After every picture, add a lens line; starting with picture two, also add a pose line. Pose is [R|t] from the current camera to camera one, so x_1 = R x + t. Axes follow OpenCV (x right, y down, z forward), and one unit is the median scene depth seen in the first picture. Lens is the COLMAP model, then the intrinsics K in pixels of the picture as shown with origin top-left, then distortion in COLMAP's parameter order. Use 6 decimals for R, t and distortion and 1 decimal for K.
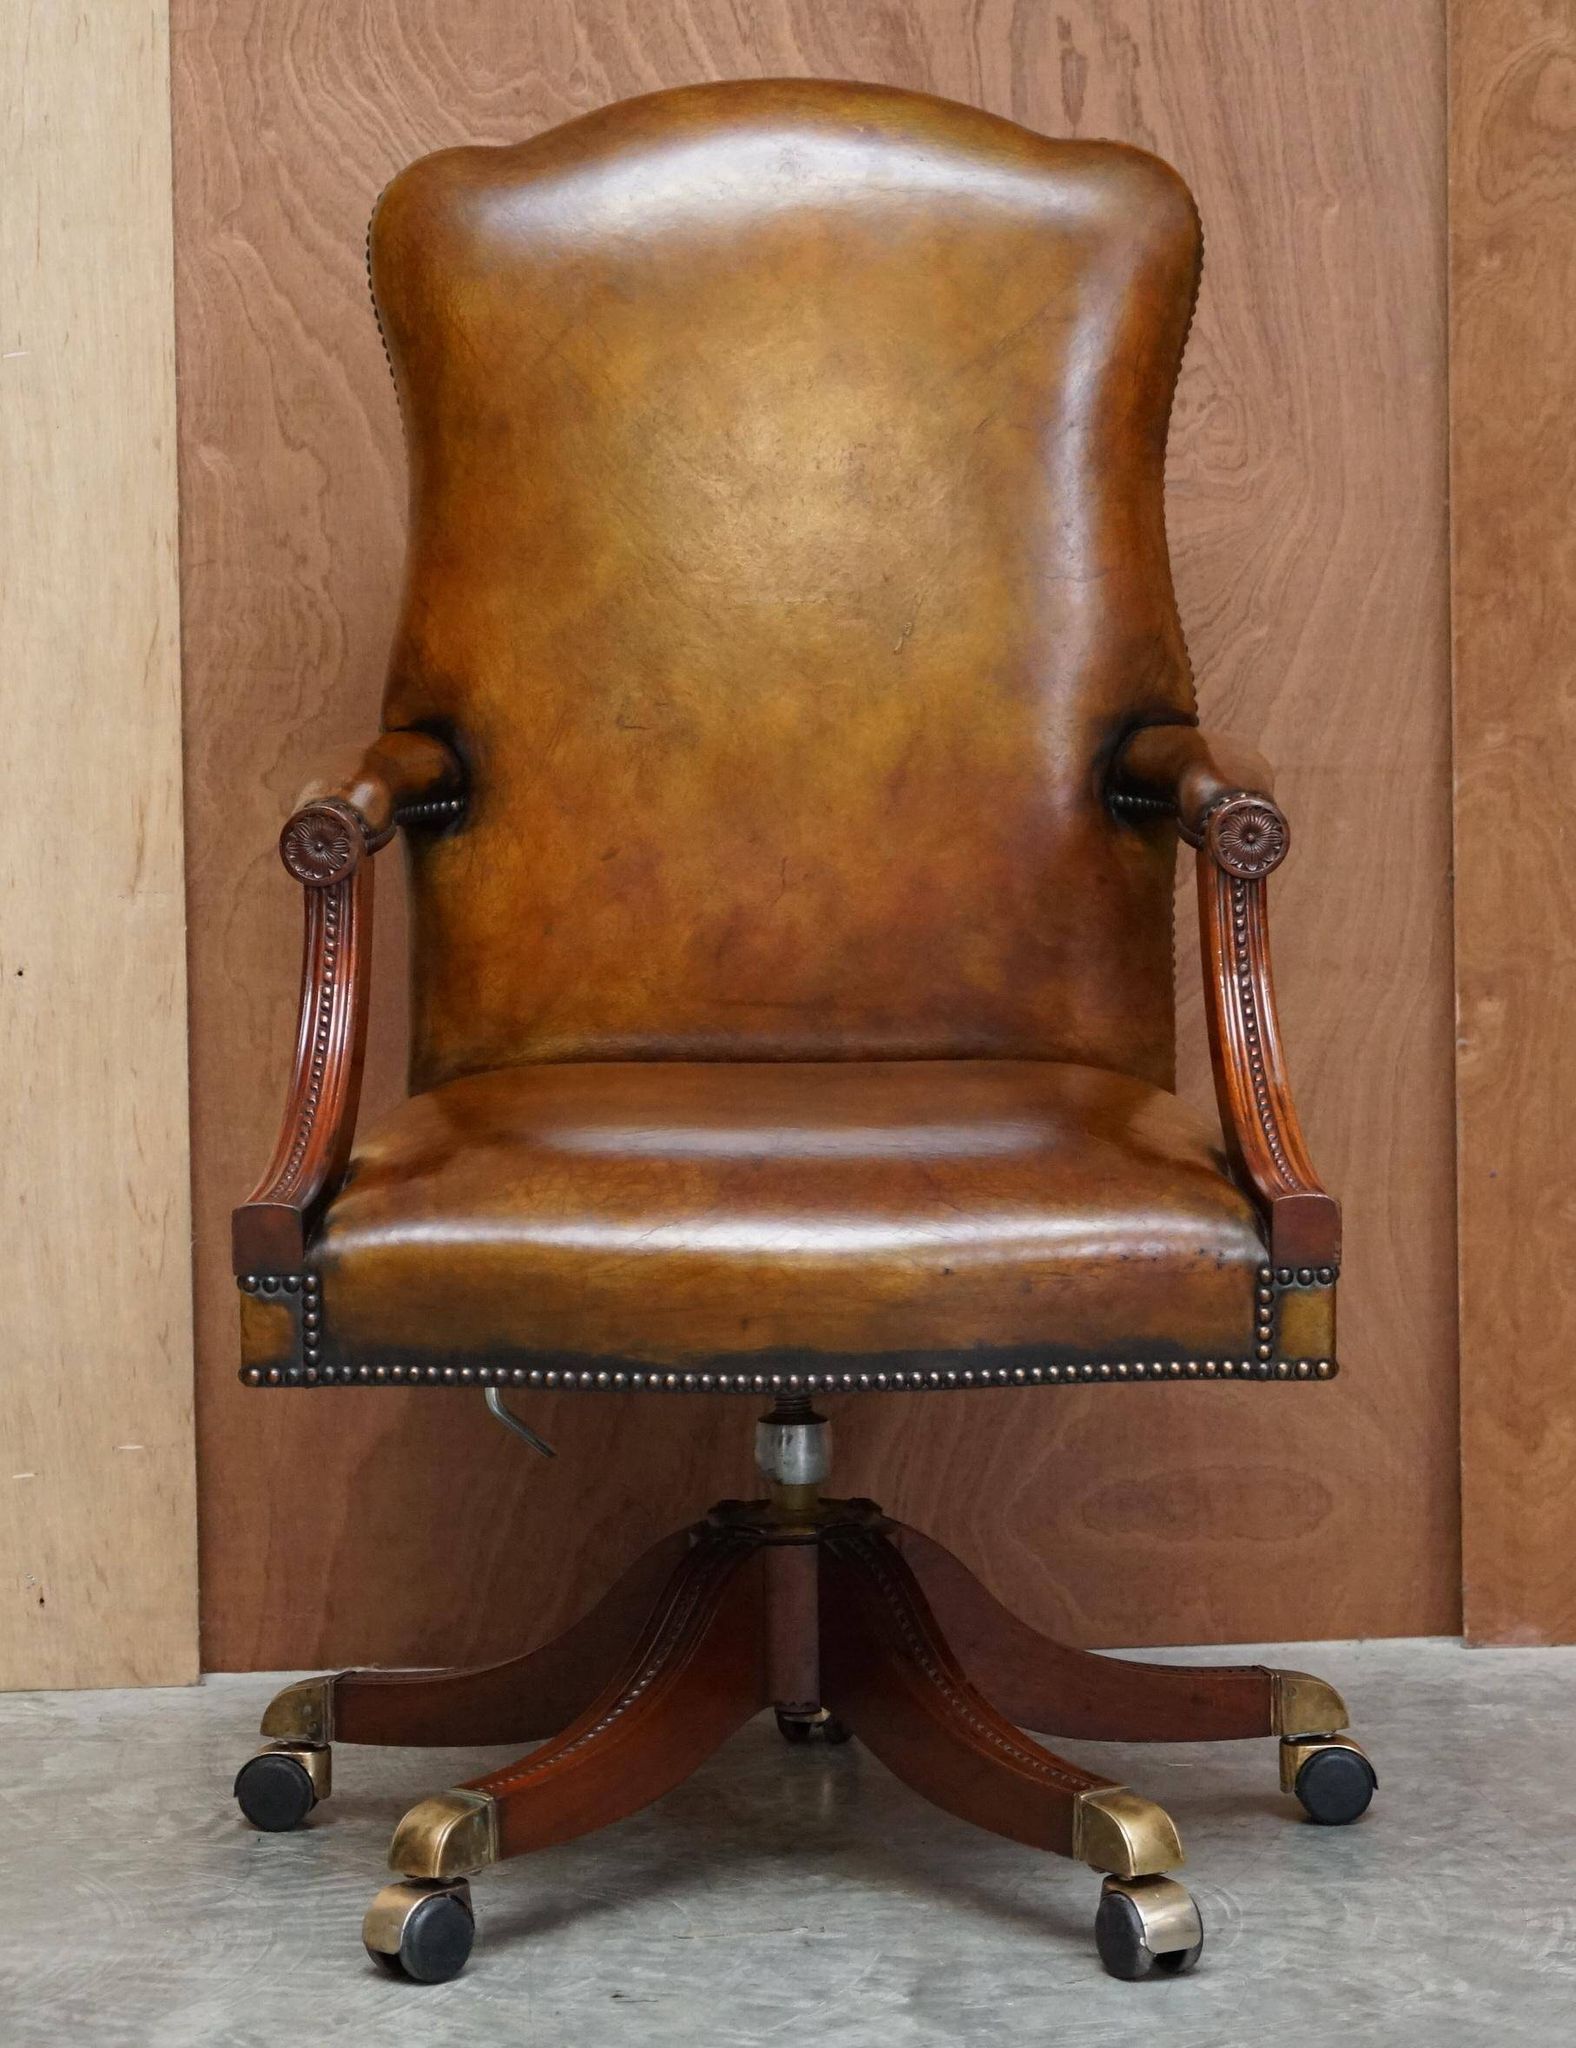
lens RADIAL K [[5550.4, 0, 745.9], [0, 5550.4, 959.7], [0, 0, 1]] dist [-0.021947, 0.000000]
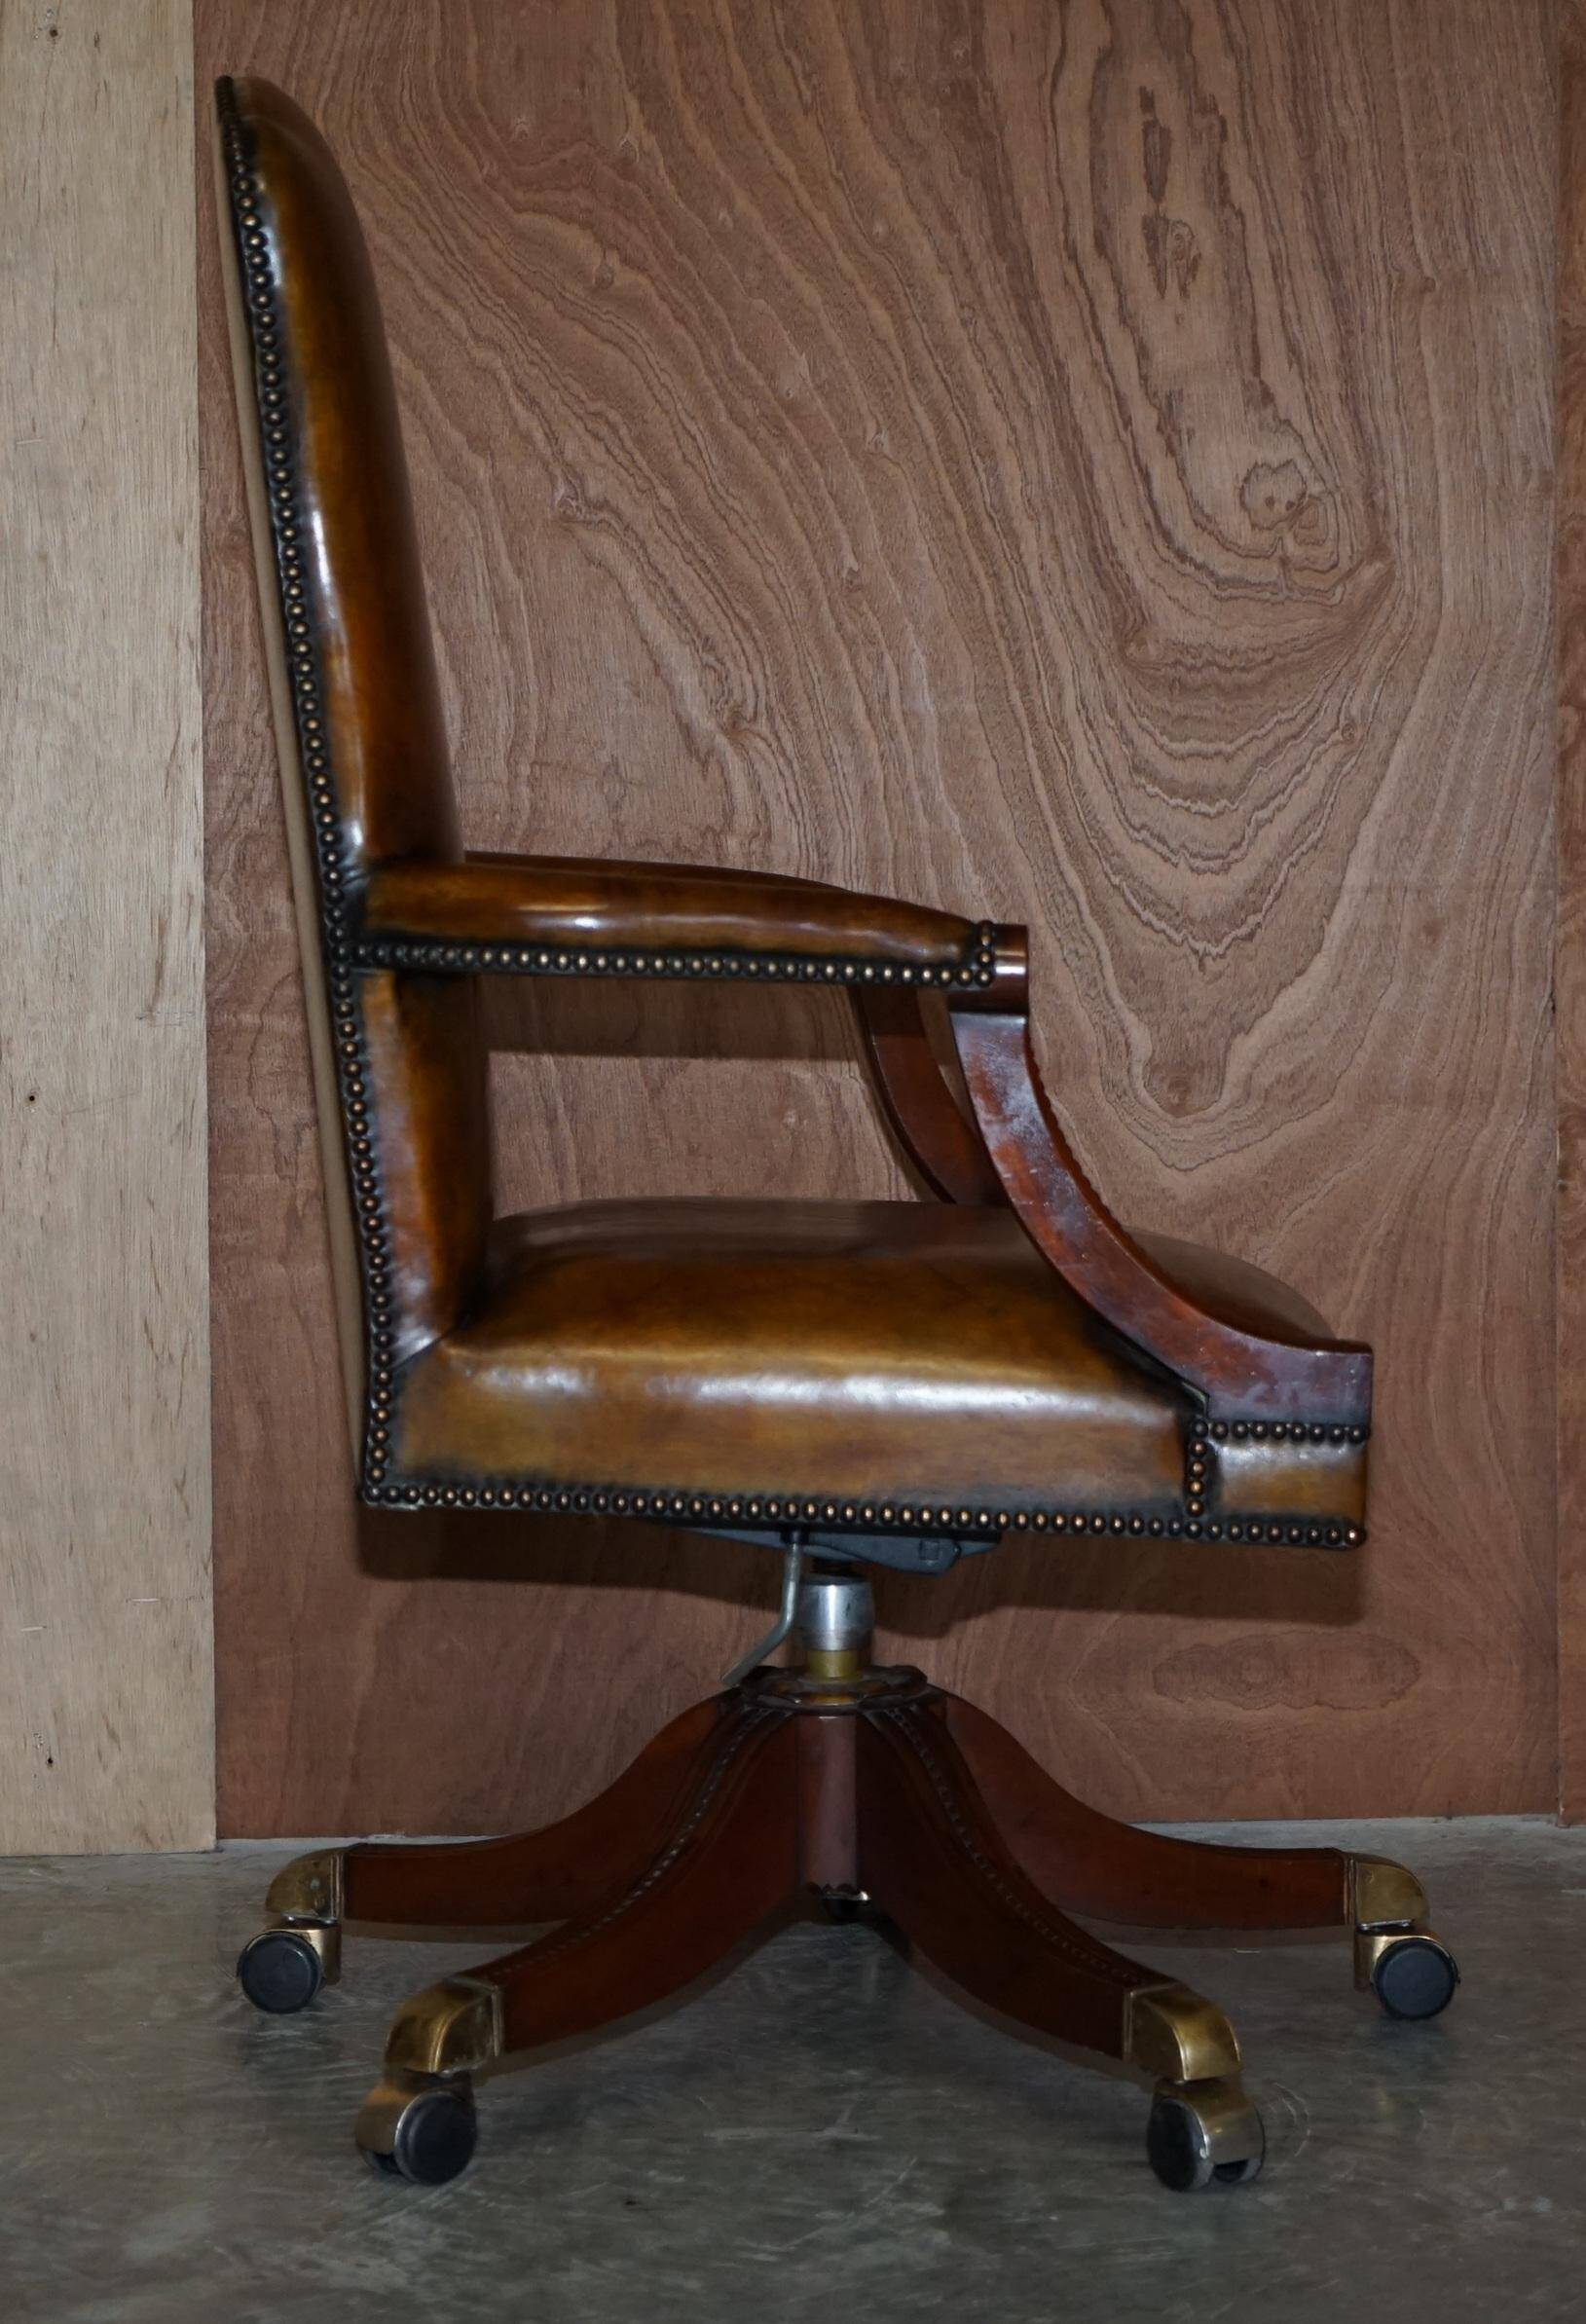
lens RADIAL K [[5511.5, 0, 735.3], [0, 5511.5, 1165.7], [0, 0, 1]] dist [0.030768, 0.000000]
pose [[0.999649, 0.007358, -0.025463, 0.014445], [-0.007061, 0.999906, 0.011722, 0.002344], [0.025547, -0.011539, 0.999607, 0.070263]]
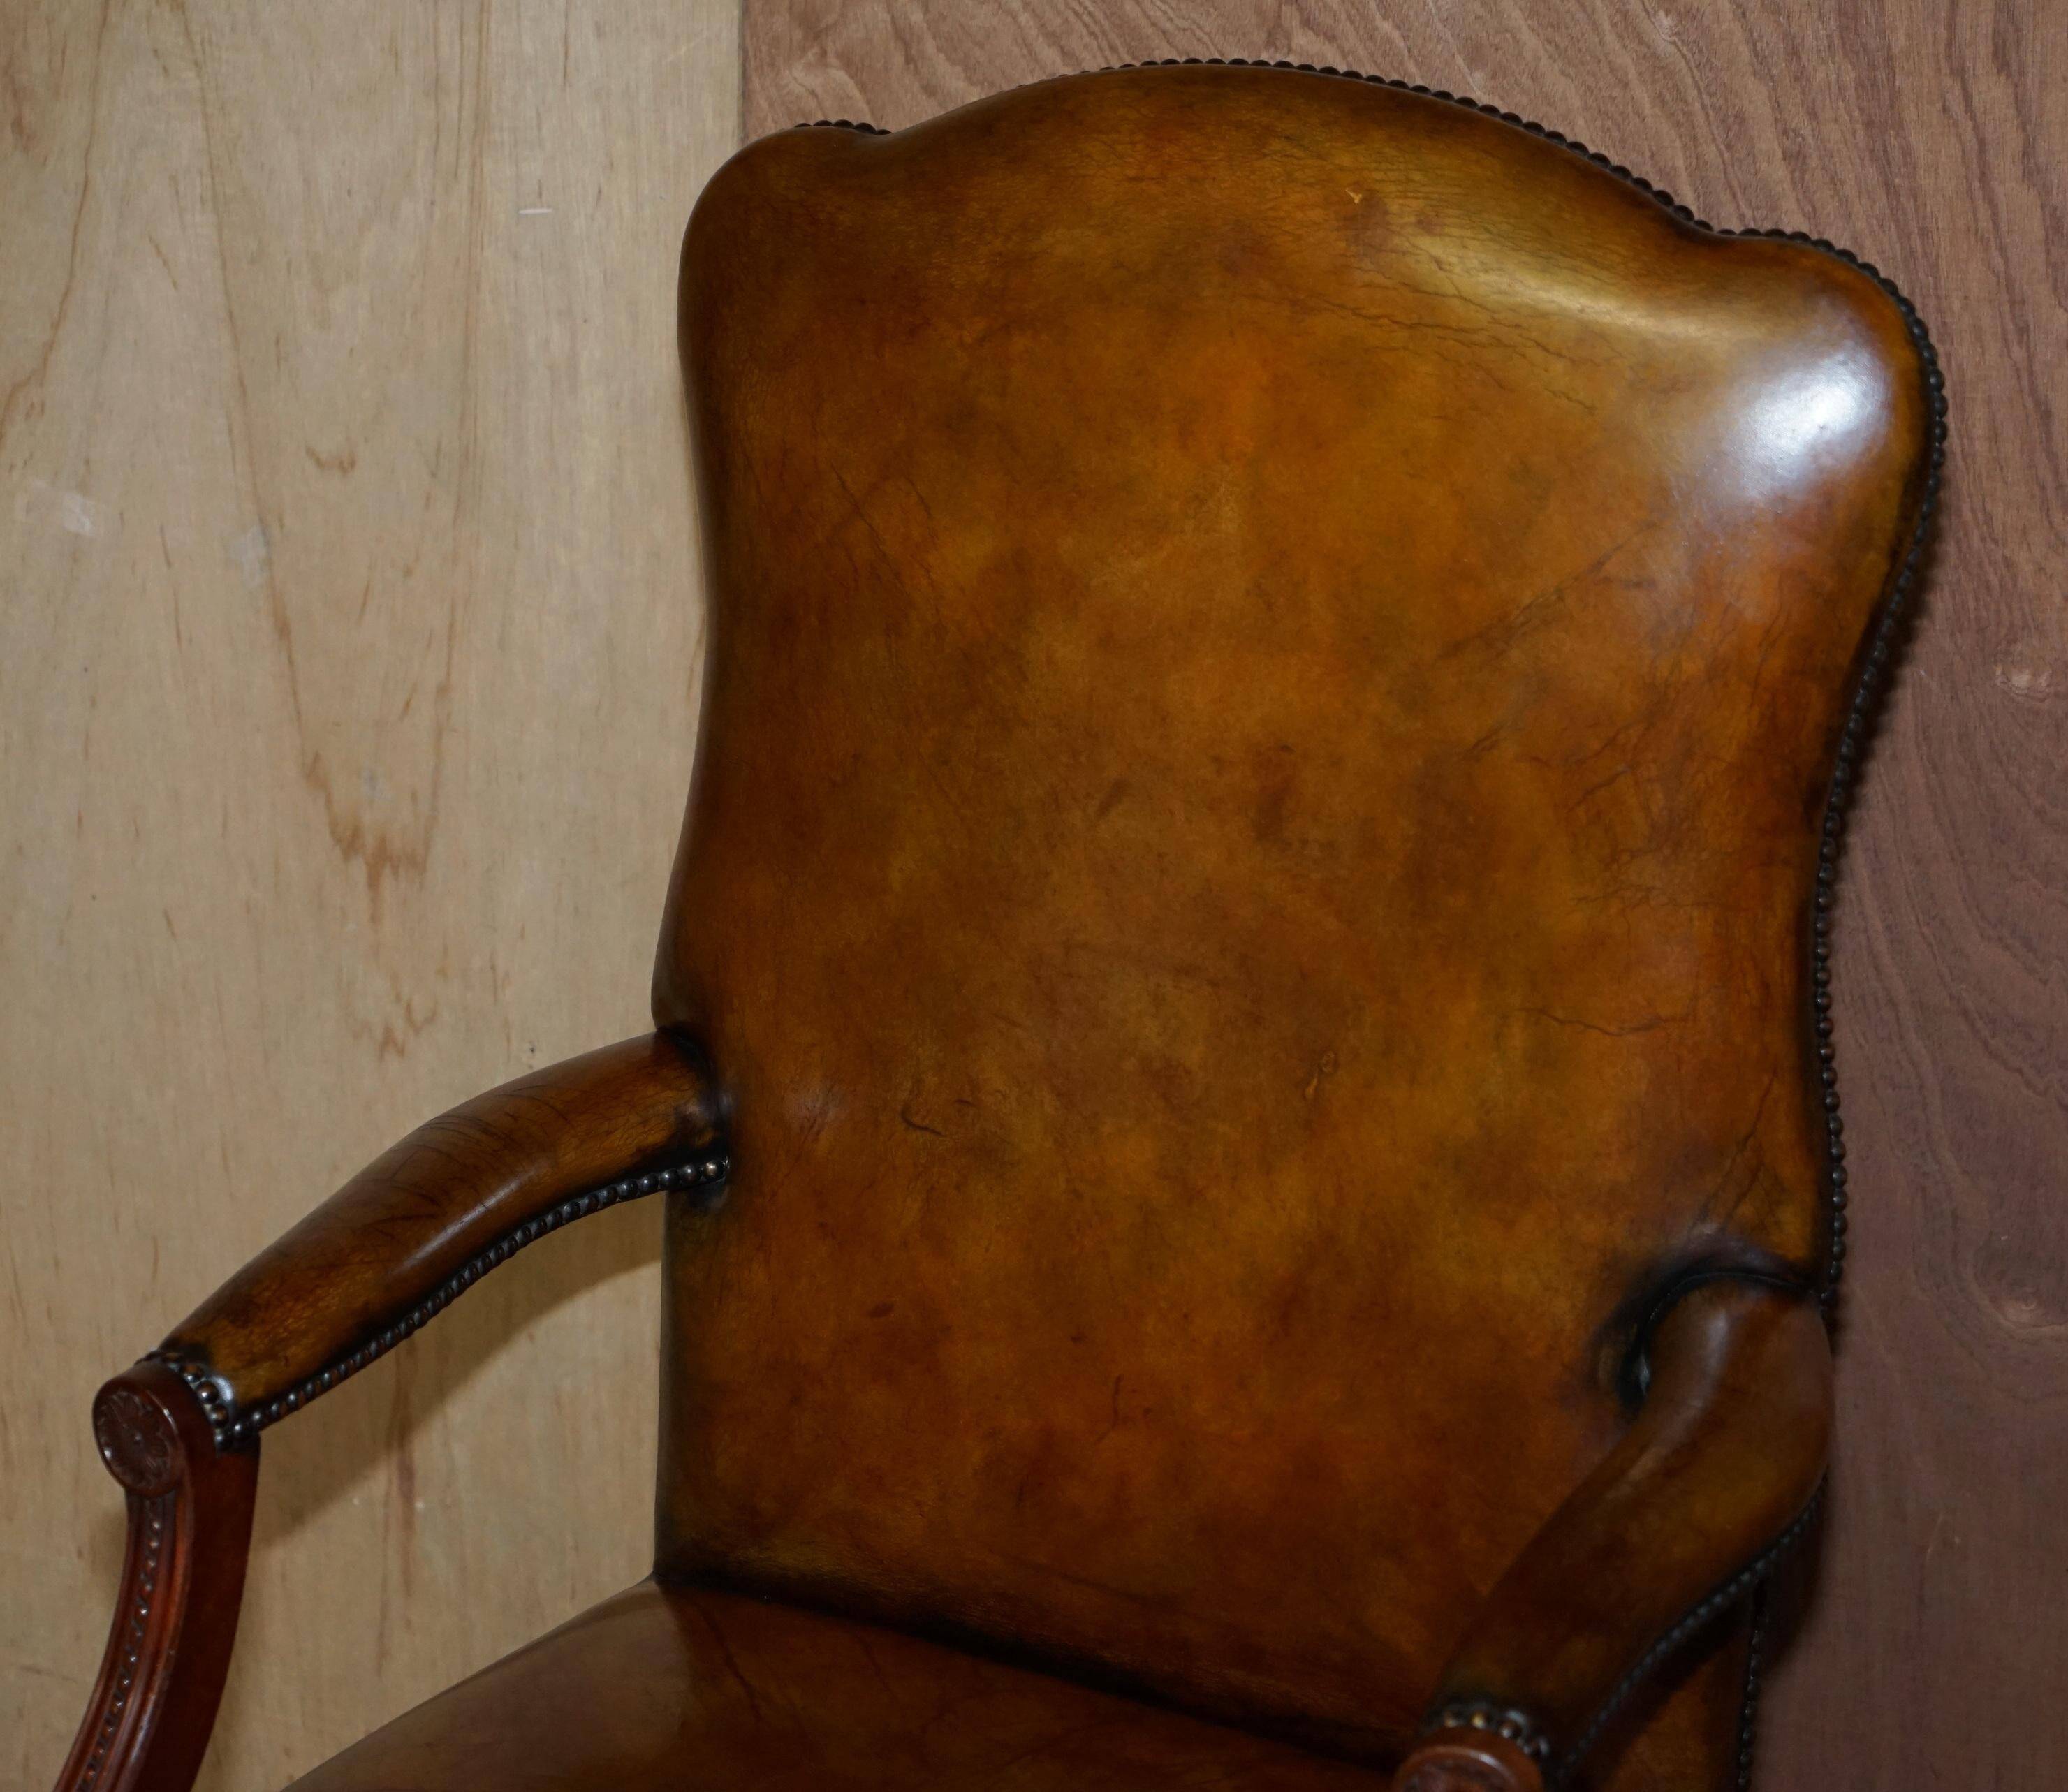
lens RADIAL K [[4873.0, 0, 1122.6], [0, 4873.0, 872.5], [0, 0, 1]] dist [-0.035765, 0.000000]
pose [[0.882722, 0.175616, -0.435845, 0.236496], [-0.048896, 0.956829, 0.286509, -0.229862], [0.467345, -0.231597, 0.853201, 0.544445]]
